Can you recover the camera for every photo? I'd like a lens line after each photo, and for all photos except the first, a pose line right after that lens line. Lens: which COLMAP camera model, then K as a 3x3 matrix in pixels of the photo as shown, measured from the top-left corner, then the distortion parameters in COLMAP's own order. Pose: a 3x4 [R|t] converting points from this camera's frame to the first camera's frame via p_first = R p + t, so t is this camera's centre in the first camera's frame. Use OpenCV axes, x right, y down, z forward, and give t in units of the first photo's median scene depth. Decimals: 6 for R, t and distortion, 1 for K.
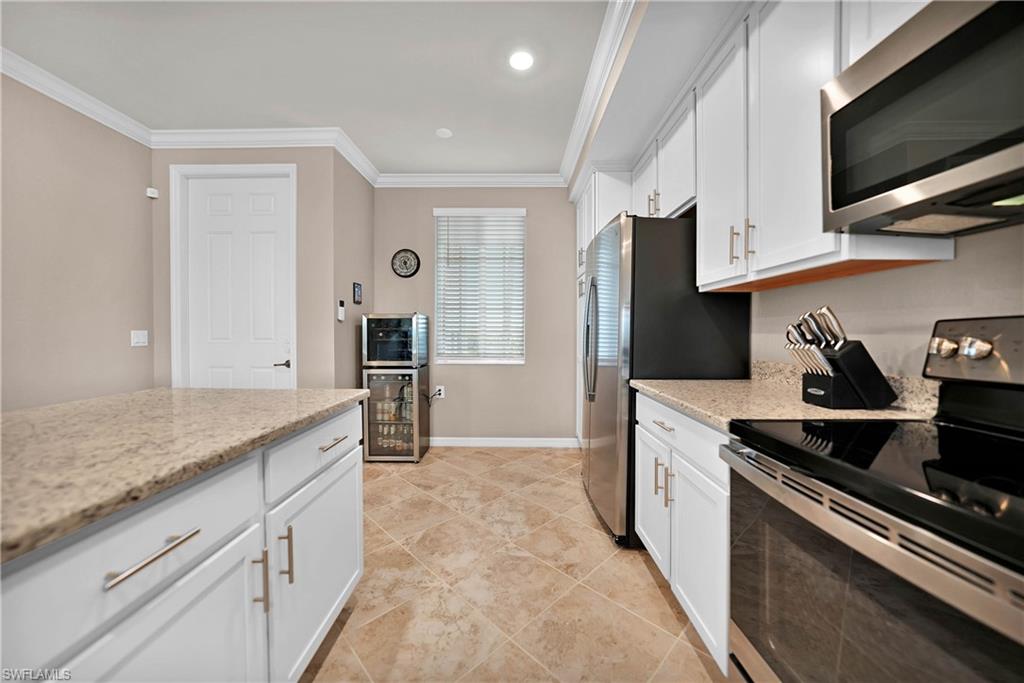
lens RADIAL K [[361.7, 0, 507.6], [0, 361.7, 337.1], [0, 0, 1]] dist [-0.010090, 0.001347]
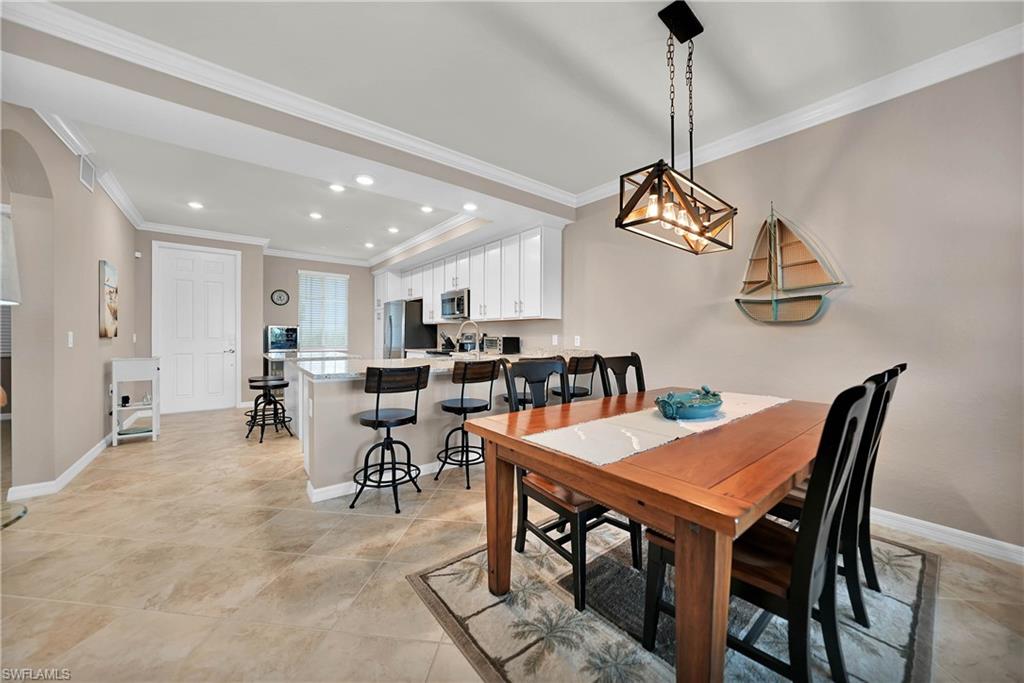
lens RADIAL K [[361.7, 0, 503.6], [0, 361.7, 340.6], [0, 0, 1]] dist [-0.010090, 0.001347]
pose [[0.775476, -0.008800, 0.631316, -1.081205], [0.005540, 0.999959, 0.007134, 0.015634], [-0.631353, -0.002034, 0.775493, -2.212714]]
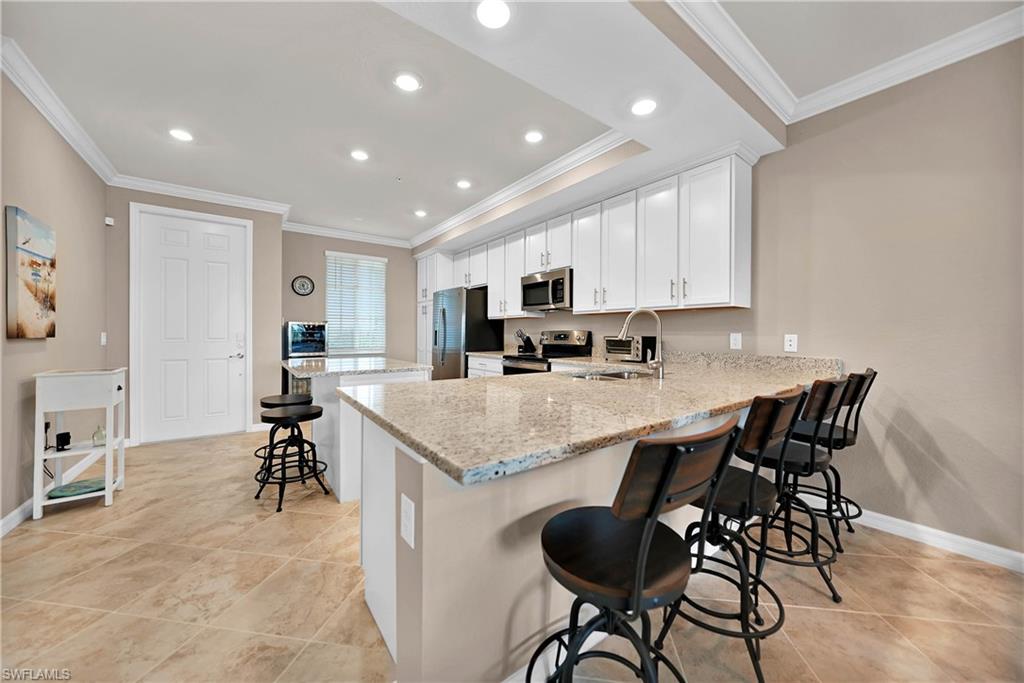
lens RADIAL K [[361.7, 0, 508.8], [0, 361.7, 337.4], [0, 0, 1]] dist [-0.010090, 0.001347]
pose [[0.791174, -0.007580, 0.611544, -0.990516], [0.006859, 0.999970, 0.003521, 0.004047], [-0.611553, 0.001409, 0.791202, -1.222669]]
